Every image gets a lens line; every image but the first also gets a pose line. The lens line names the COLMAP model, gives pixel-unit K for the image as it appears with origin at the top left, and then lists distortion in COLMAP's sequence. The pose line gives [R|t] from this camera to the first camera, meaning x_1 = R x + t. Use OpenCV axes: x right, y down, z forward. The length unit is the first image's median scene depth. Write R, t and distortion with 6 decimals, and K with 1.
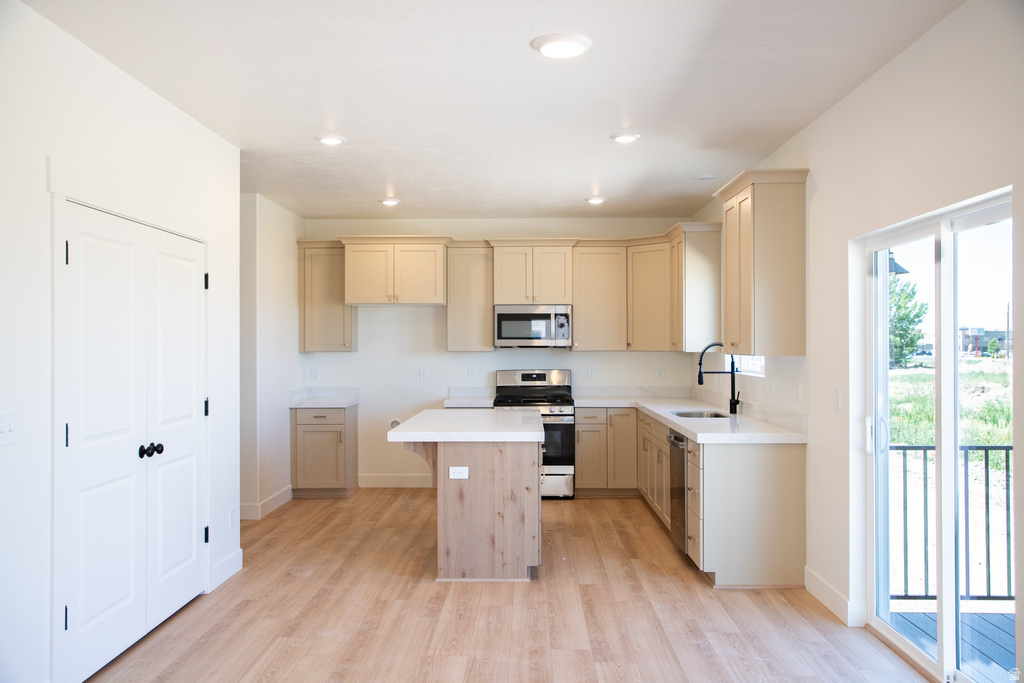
lens RADIAL K [[873.0, 0, 512.0], [0, 873.0, 341.5], [0, 0, 1]] dist [0.068706, 0.000803]
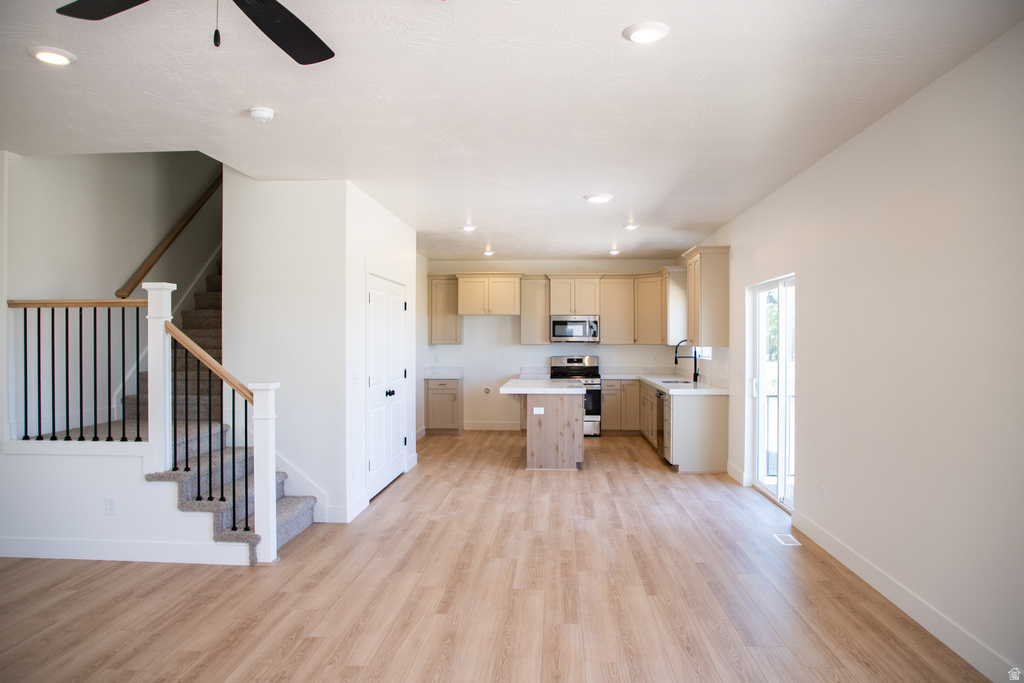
lens RADIAL K [[743.1, 0, 512.0], [0, 743.1, 341.5], [0, 0, 1]] dist [-0.007170, -0.000903]
pose [[0.999163, 0.003006, -0.040798, -0.042491], [-0.002710, 0.999970, 0.007318, -0.004463], [0.040819, -0.007201, 0.999141, -0.436094]]
